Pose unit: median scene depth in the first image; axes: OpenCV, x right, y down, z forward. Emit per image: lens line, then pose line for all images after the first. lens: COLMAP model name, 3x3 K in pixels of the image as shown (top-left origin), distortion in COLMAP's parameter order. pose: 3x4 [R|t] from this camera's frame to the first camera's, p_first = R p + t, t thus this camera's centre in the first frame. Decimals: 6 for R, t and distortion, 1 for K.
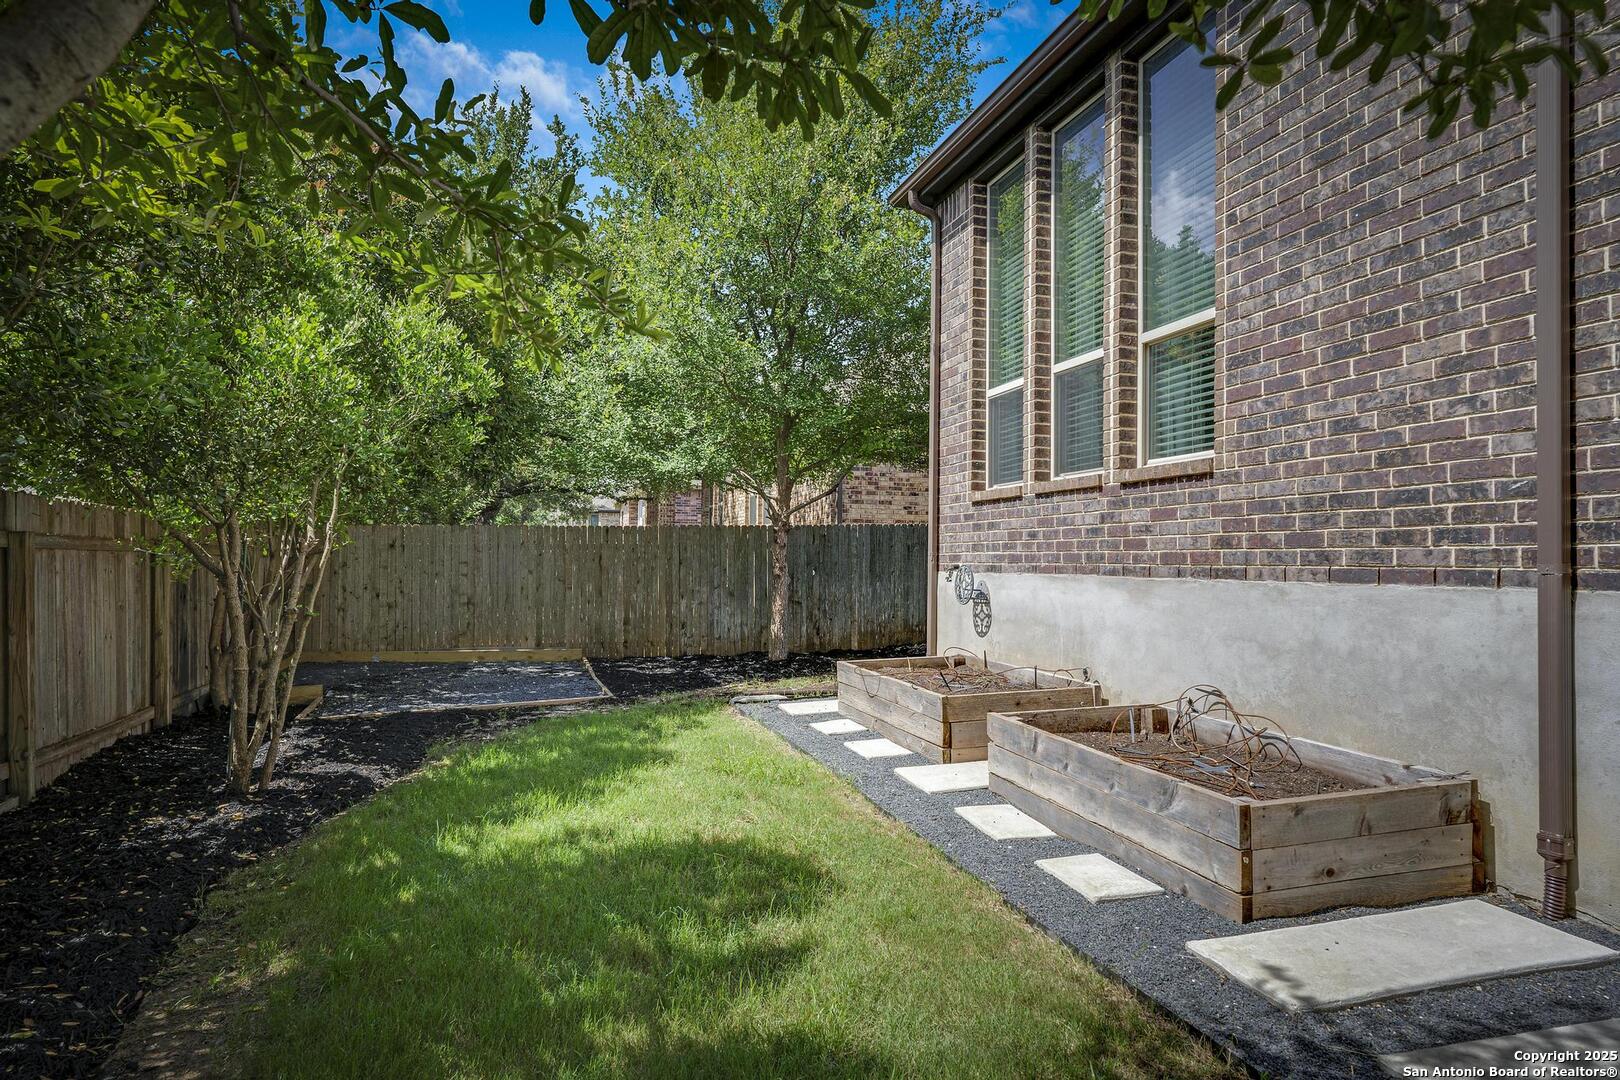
lens RADIAL K [[803.1, 0, 810.0], [0, 803.1, 540.0], [0, 0, 1]] dist [0.000073, 0.000430]
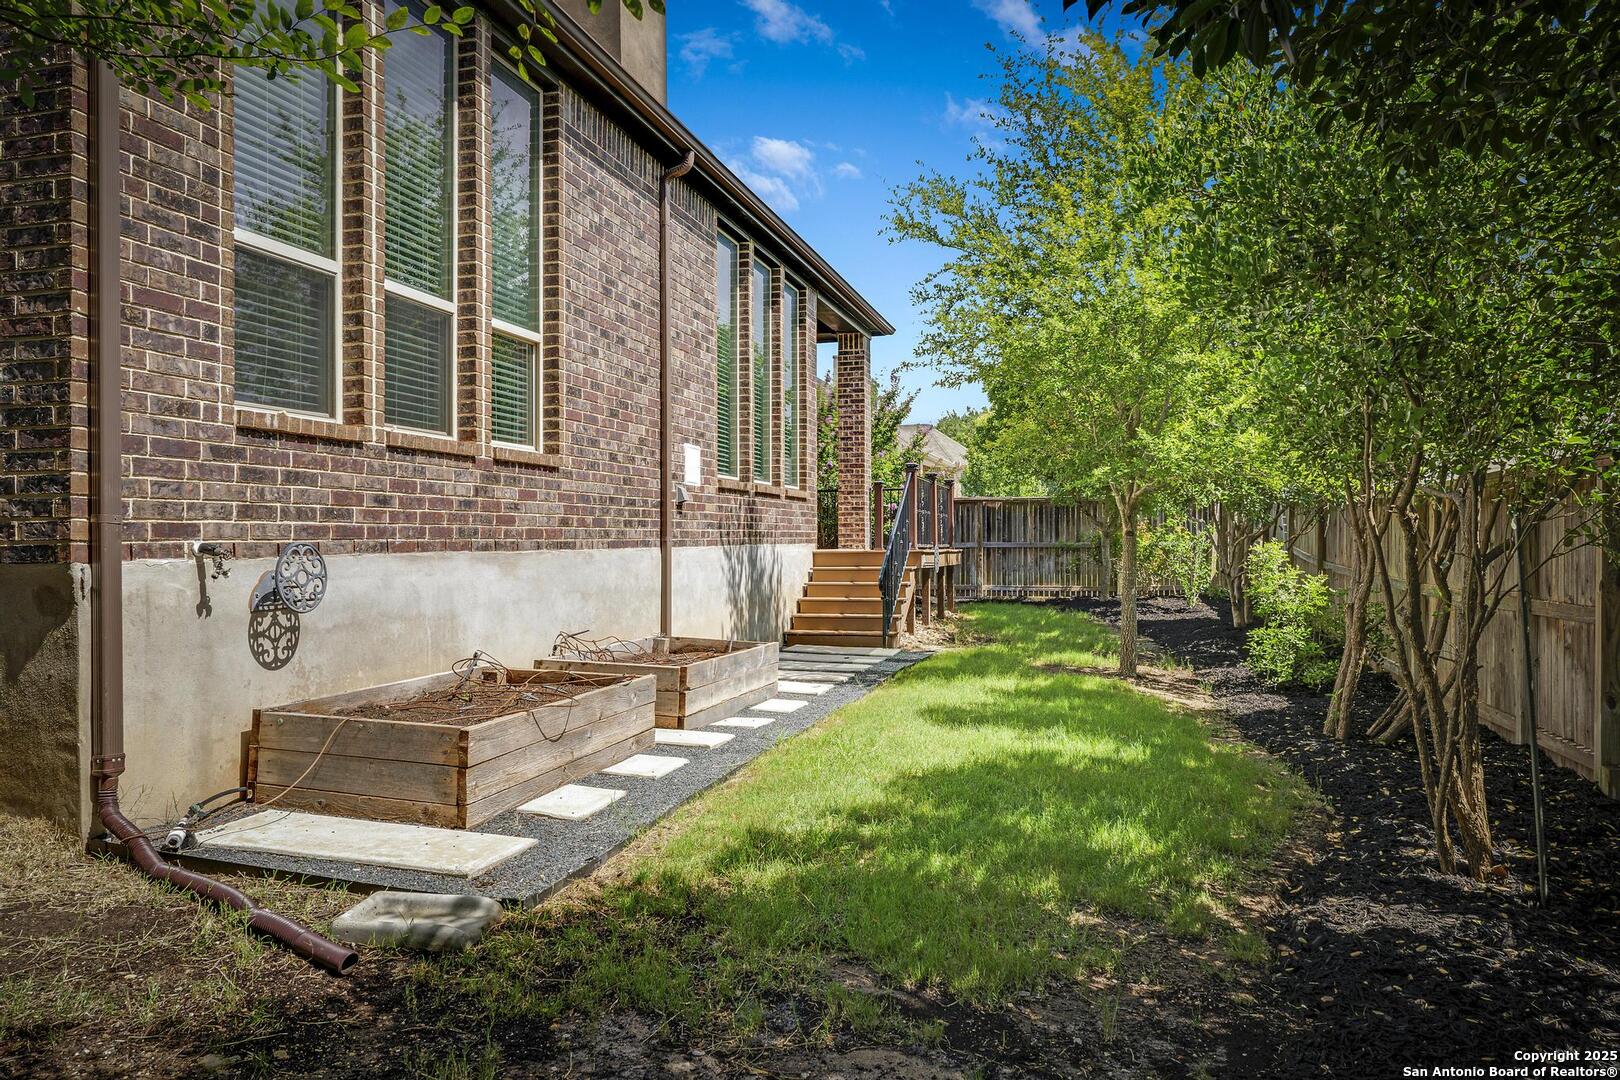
lens RADIAL K [[803.1, 0, 810.0], [0, 803.1, 540.0], [0, 0, 1]] dist [0.000073, 0.000430]
pose [[-0.768571, -0.005082, 0.639744, -0.563550], [-0.017681, 0.999755, -0.013299, 0.037506], [-0.639520, -0.021533, -0.768473, 1.518792]]
